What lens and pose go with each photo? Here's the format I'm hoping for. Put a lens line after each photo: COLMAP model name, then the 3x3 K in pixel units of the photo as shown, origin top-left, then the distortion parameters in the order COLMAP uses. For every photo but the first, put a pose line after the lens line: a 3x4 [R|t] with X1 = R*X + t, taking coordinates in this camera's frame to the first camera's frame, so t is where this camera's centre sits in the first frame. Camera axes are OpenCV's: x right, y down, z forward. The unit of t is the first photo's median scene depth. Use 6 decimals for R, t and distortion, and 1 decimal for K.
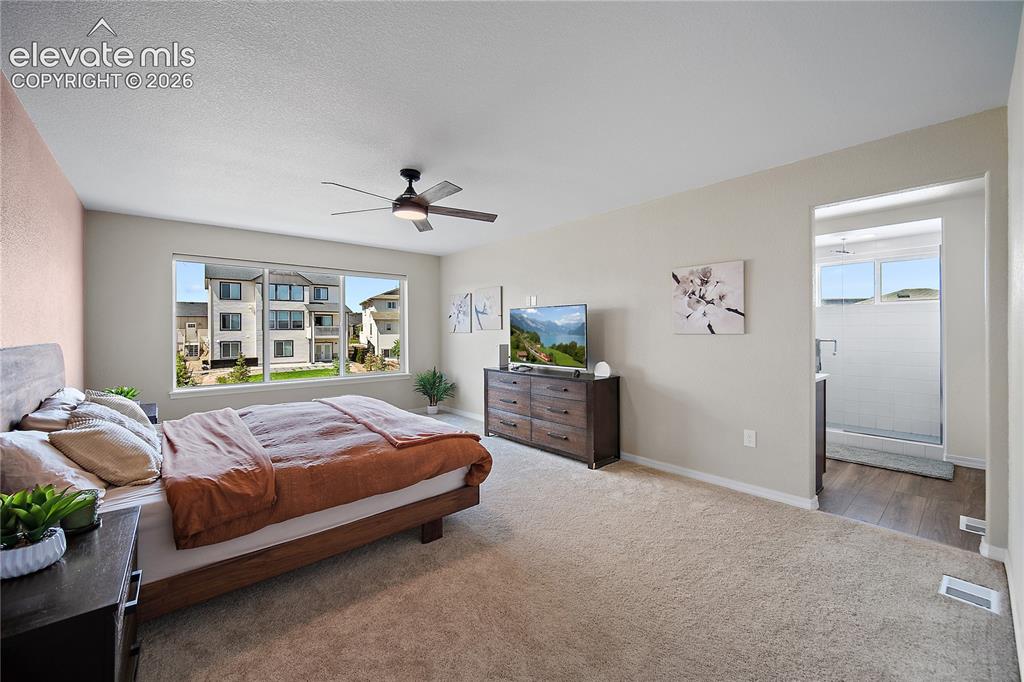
lens RADIAL K [[405.3, 0, 510.8], [0, 405.3, 329.8], [0, 0, 1]] dist [-0.000028, -0.000010]
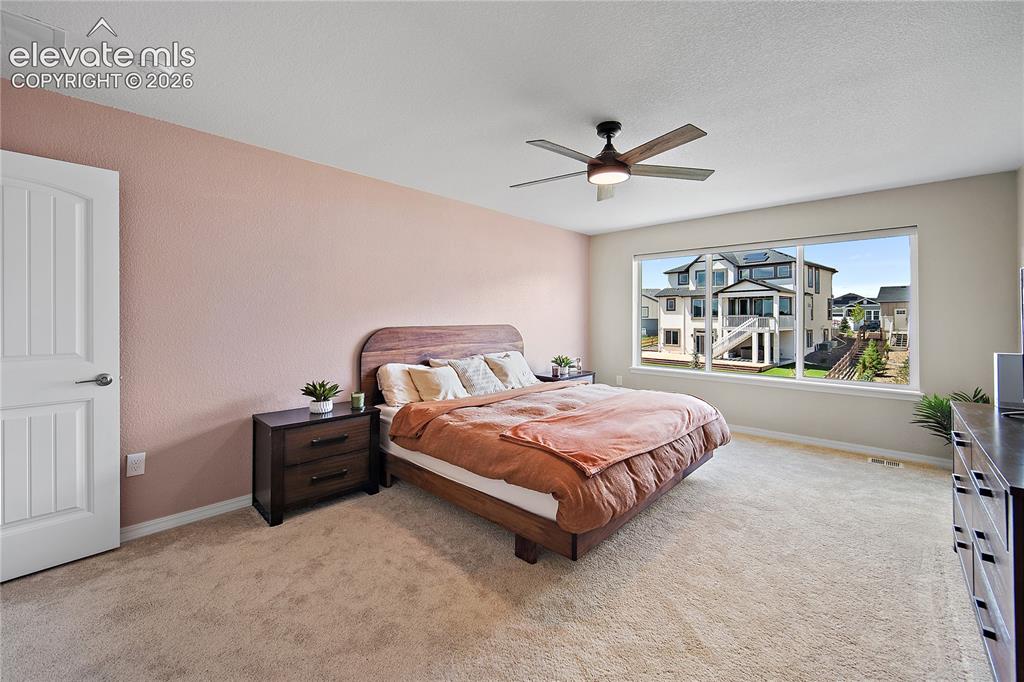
lens RADIAL K [[420.4, 0, 510.5], [0, 420.4, 316.5], [0, 0, 1]] dist [0.000219, 0.000010]
pose [[0.111410, 0.001670, -0.993773, 0.572957], [-0.001484, 0.999998, 0.001514, -0.004917], [0.993773, 0.001306, 0.111412, 0.706065]]
